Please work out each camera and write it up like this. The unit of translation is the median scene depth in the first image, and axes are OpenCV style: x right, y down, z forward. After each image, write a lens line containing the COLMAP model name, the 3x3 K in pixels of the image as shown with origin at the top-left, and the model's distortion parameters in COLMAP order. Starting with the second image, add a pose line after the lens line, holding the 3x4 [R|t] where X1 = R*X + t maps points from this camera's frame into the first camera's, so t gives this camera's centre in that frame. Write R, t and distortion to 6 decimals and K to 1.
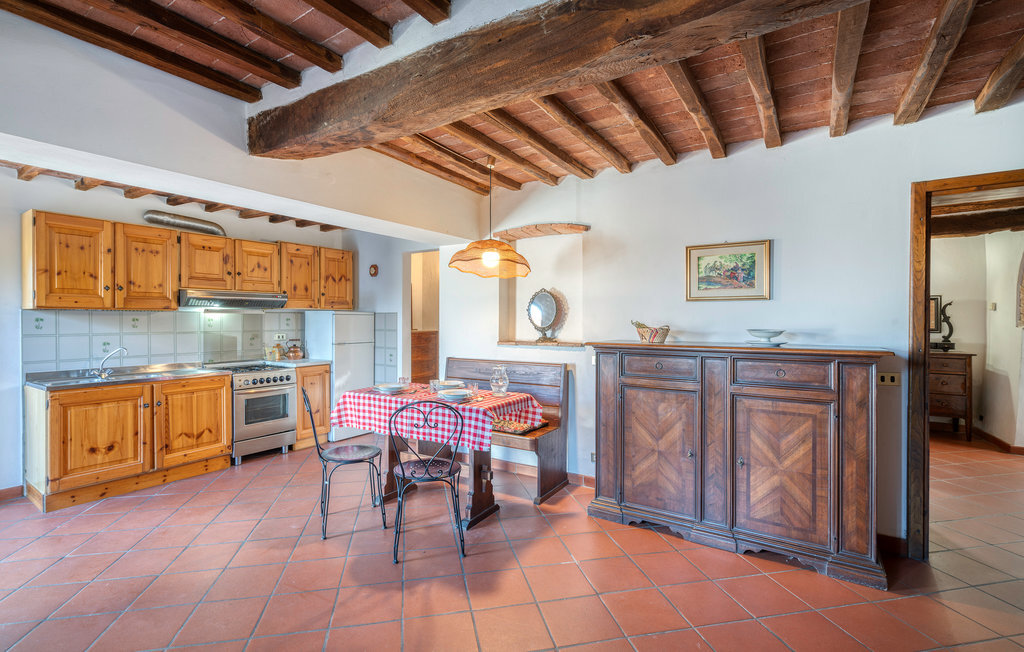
lens RADIAL K [[458.9, 0, 514.9], [0, 458.9, 326.3], [0, 0, 1]] dist [0.001906, 0.000097]
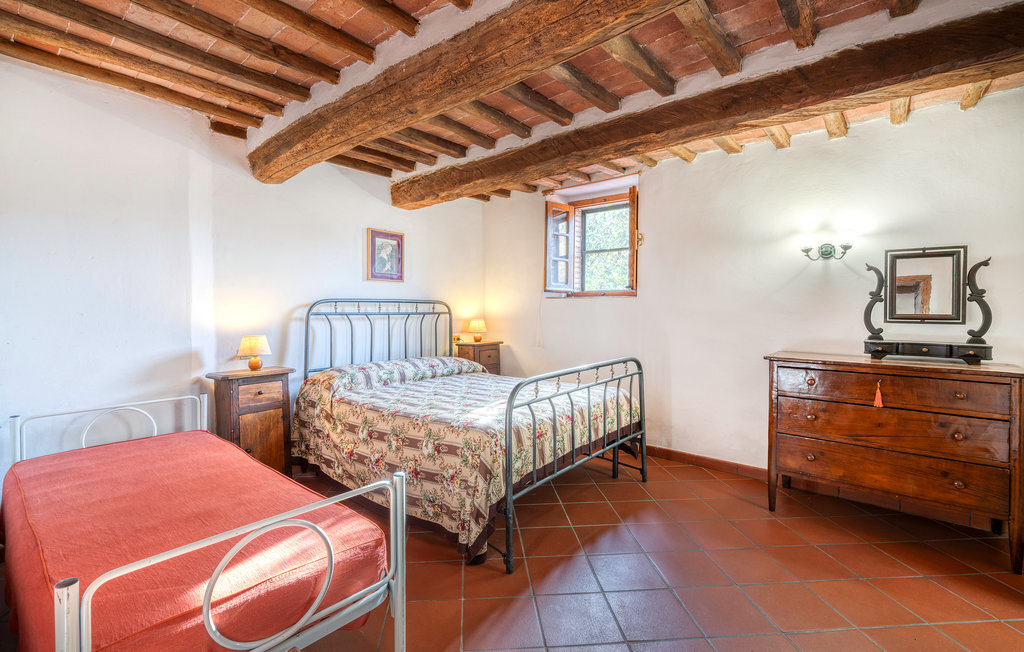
lens RADIAL K [[458.9, 0, 508.1], [0, 458.9, 318.5], [0, 0, 1]] dist [0.001906, 0.000097]
pose [[0.991212, -0.002412, -0.132262, 0.519480], [0.002939, 0.999988, 0.003790, 0.005329], [0.132252, -0.004146, 0.991208, 0.463161]]
